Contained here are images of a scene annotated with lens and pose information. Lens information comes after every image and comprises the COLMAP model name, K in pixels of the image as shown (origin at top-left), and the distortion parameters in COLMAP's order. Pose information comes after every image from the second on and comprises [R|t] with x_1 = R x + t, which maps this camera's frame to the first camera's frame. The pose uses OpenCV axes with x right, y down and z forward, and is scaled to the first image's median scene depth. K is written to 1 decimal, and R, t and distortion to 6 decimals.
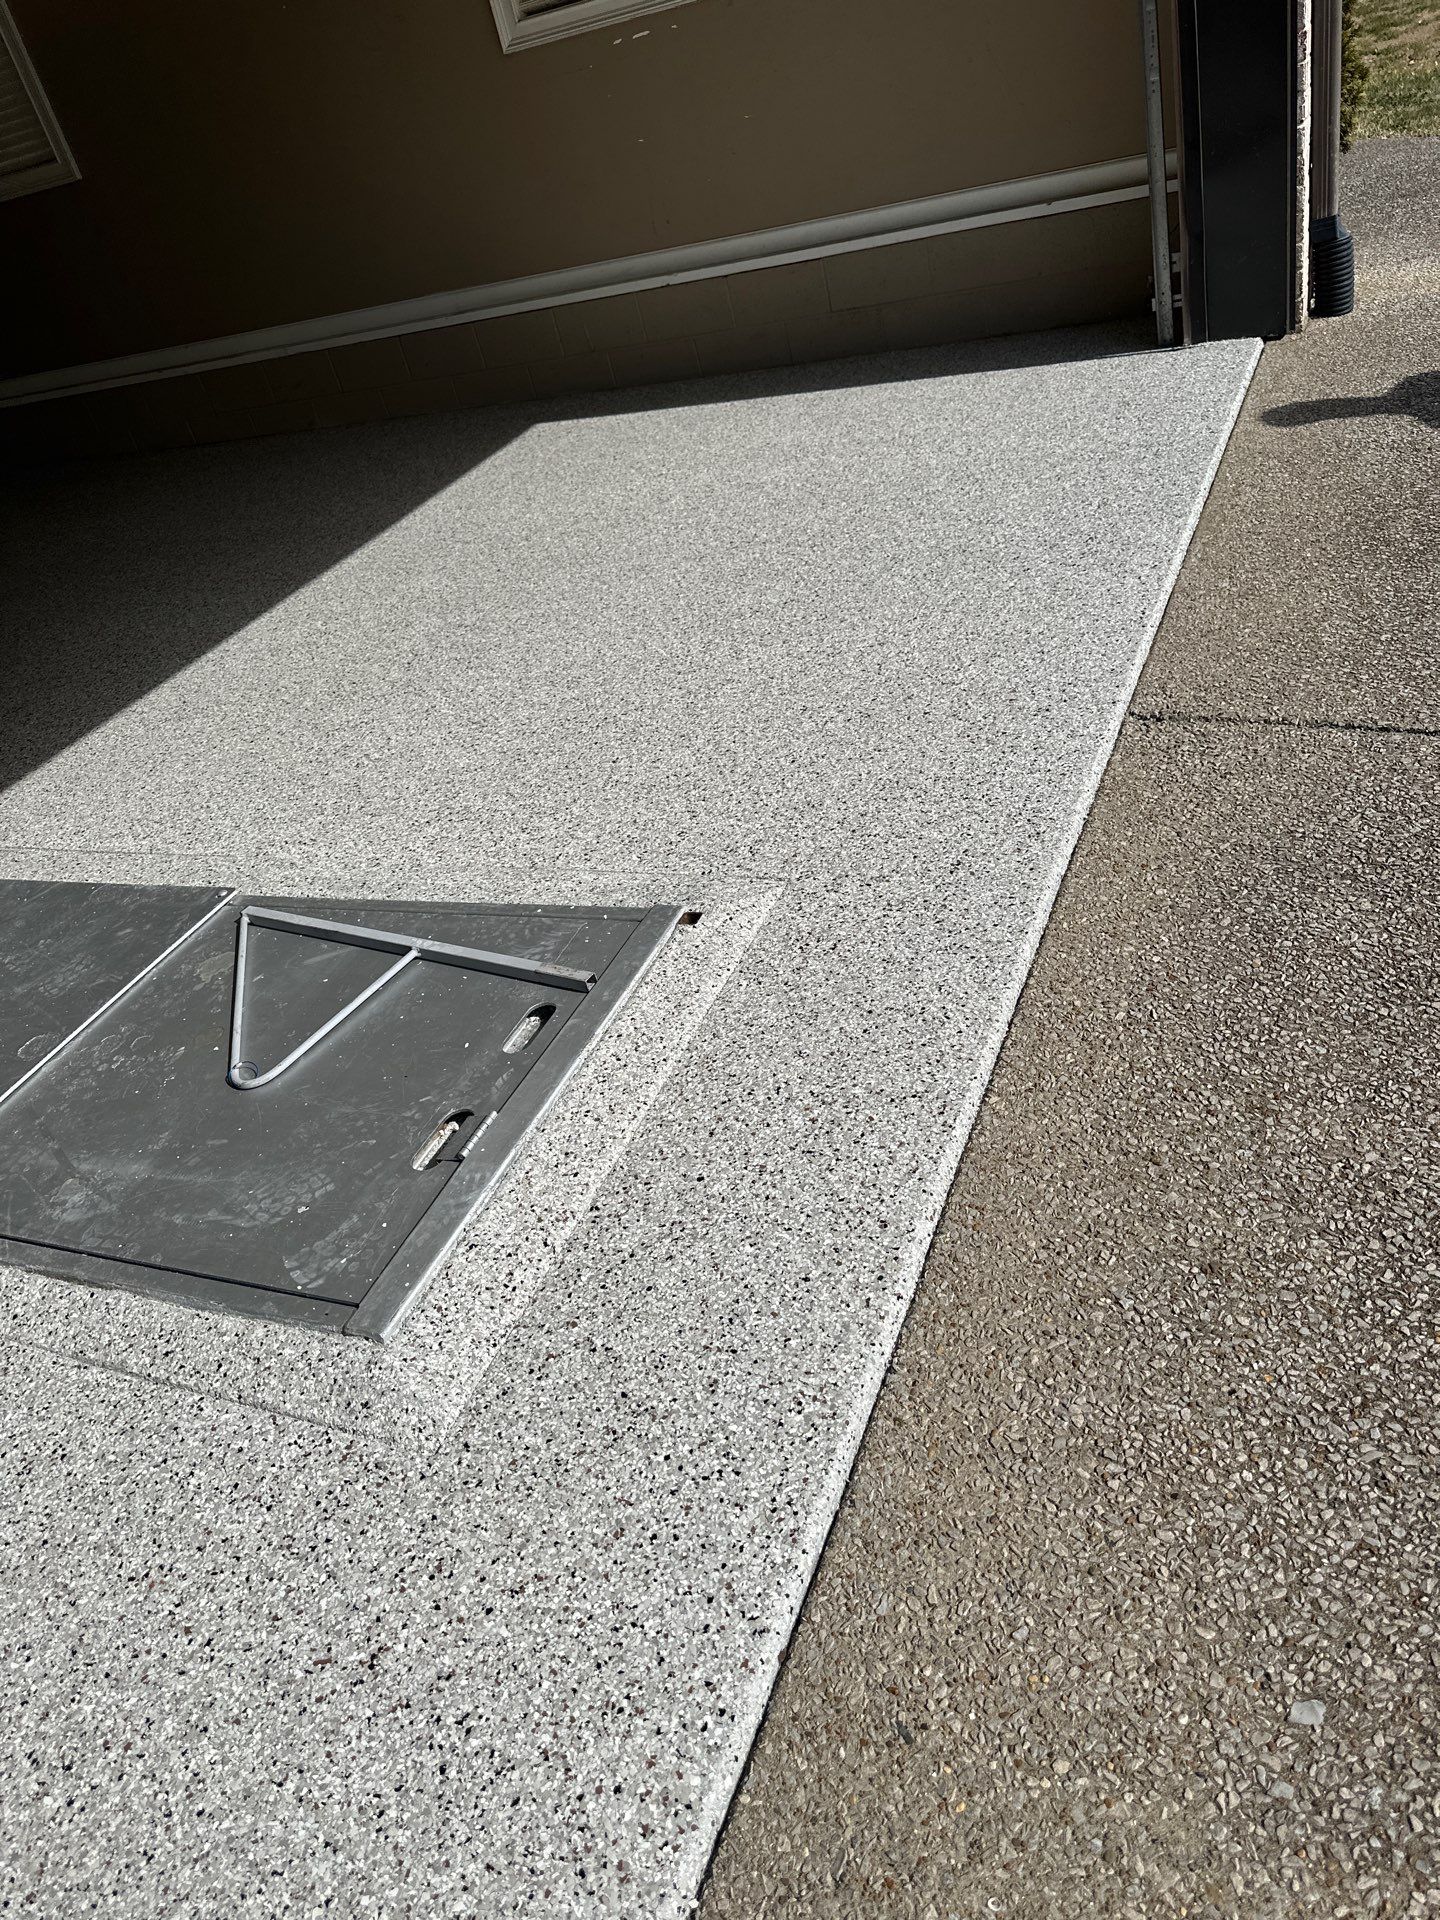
lens RADIAL K [[1342.6, 0, 768.1], [0, 1342.6, 954.4], [0, 0, 1]] dist [0.120423, -0.180345]
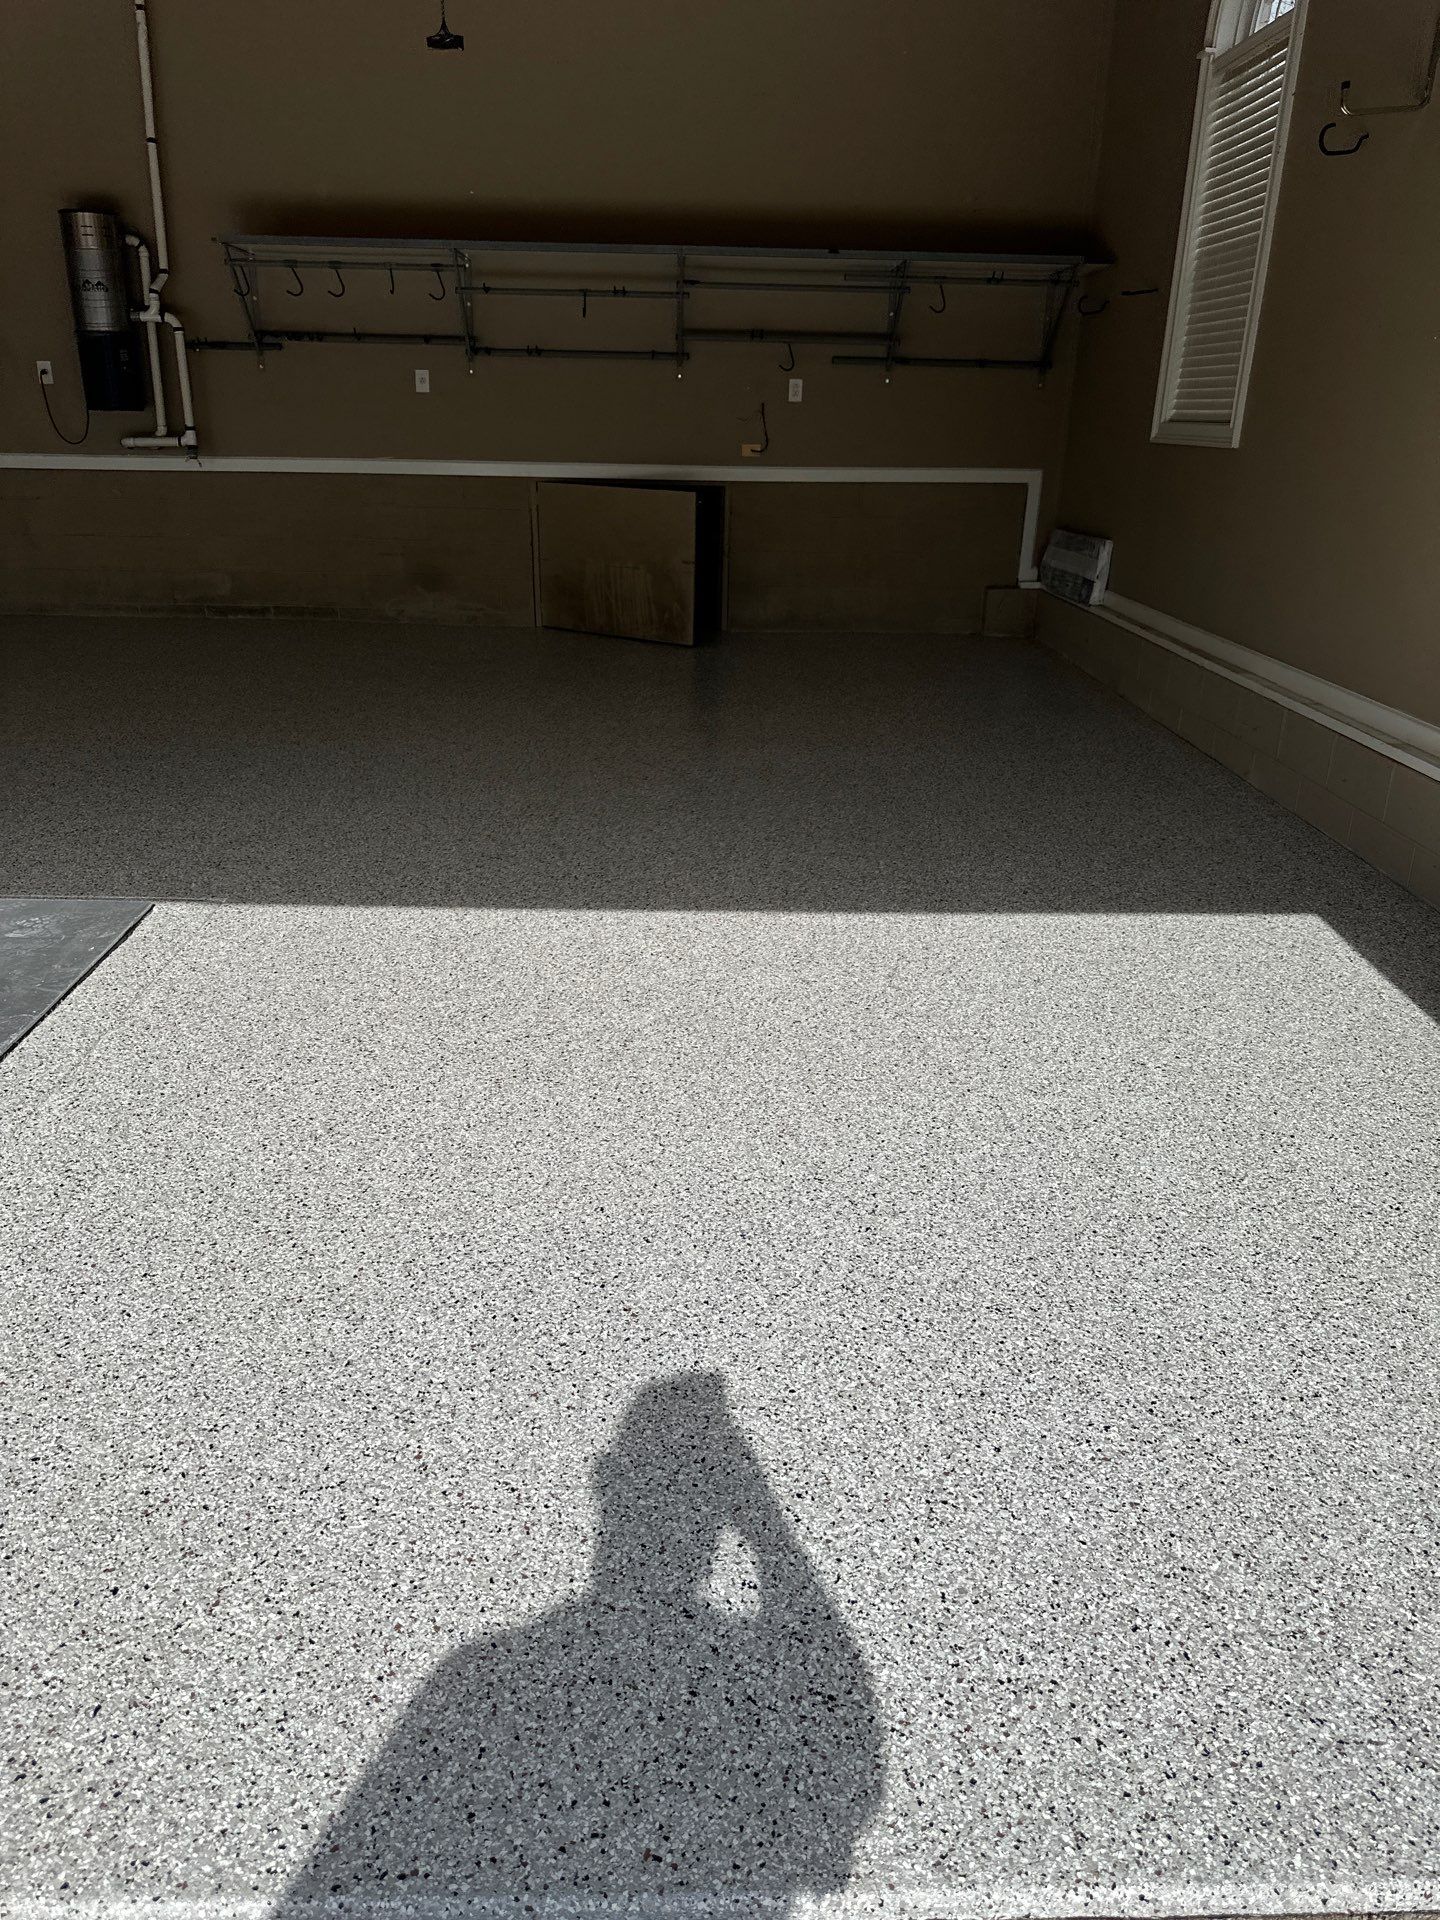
lens RADIAL K [[1408.1, 0, 709.6], [0, 1408.1, 960.1], [0, 0, 1]] dist [0.011477, -0.023364]
pose [[0.383126, 0.542023, -0.747948, 0.722772], [-0.622347, 0.749827, 0.224596, -0.938903], [0.682568, 0.379435, 0.624604, 0.958962]]
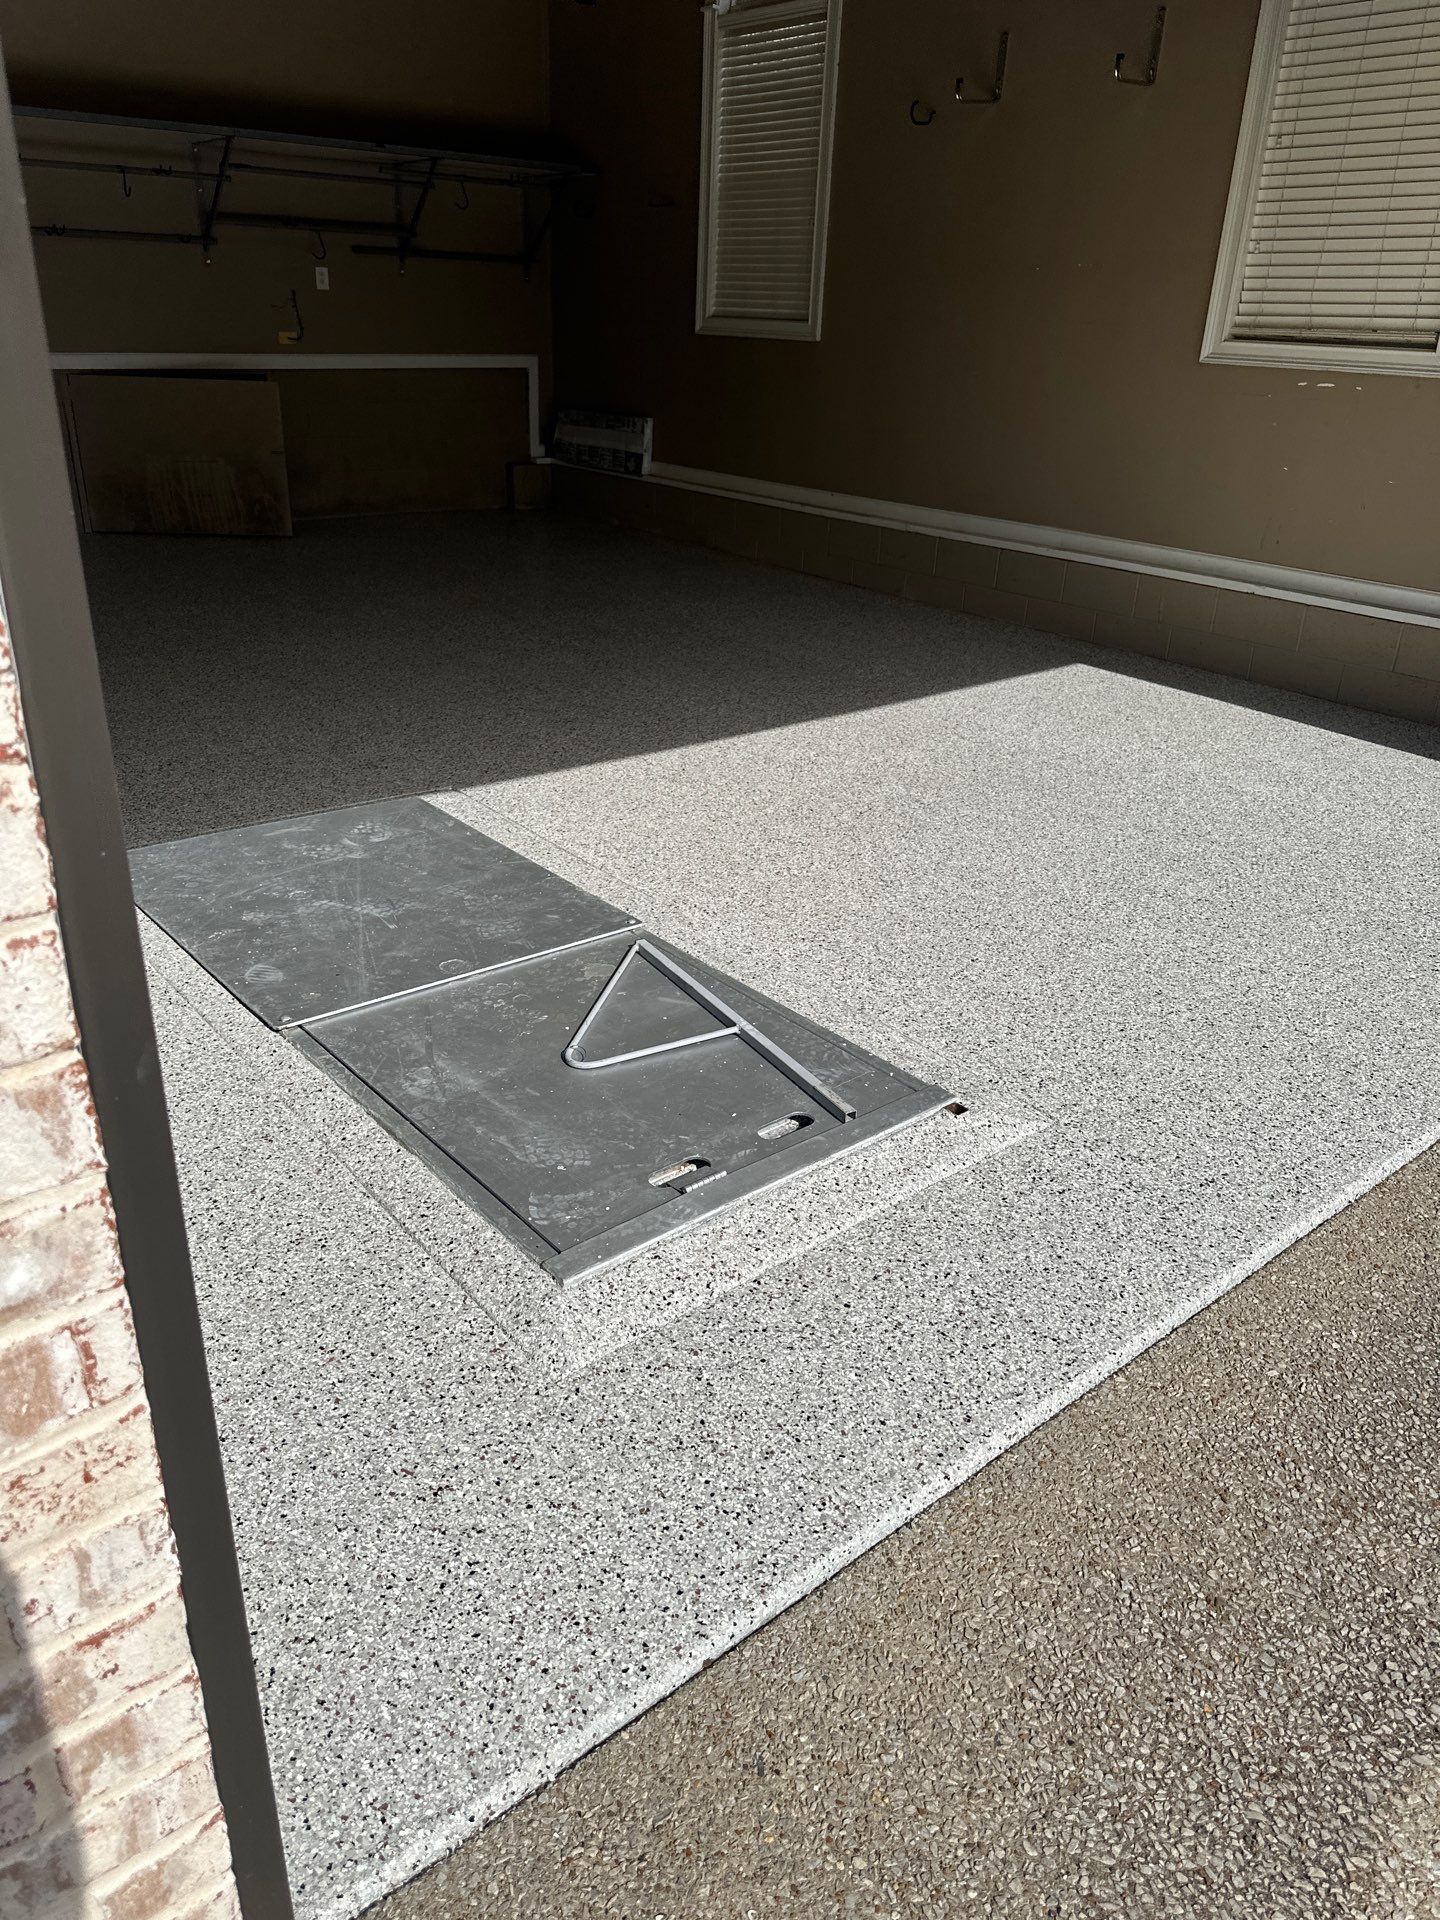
lens RADIAL K [[1373.2, 0, 735.4], [0, 1373.2, 957.2], [0, 0, 1]] dist [0.101562, -0.135744]
pose [[0.851265, 0.425150, -0.307563, 0.097906], [-0.462112, 0.885080, -0.055559, 0.012074], [0.248597, 0.189424, 0.949904, -0.190804]]
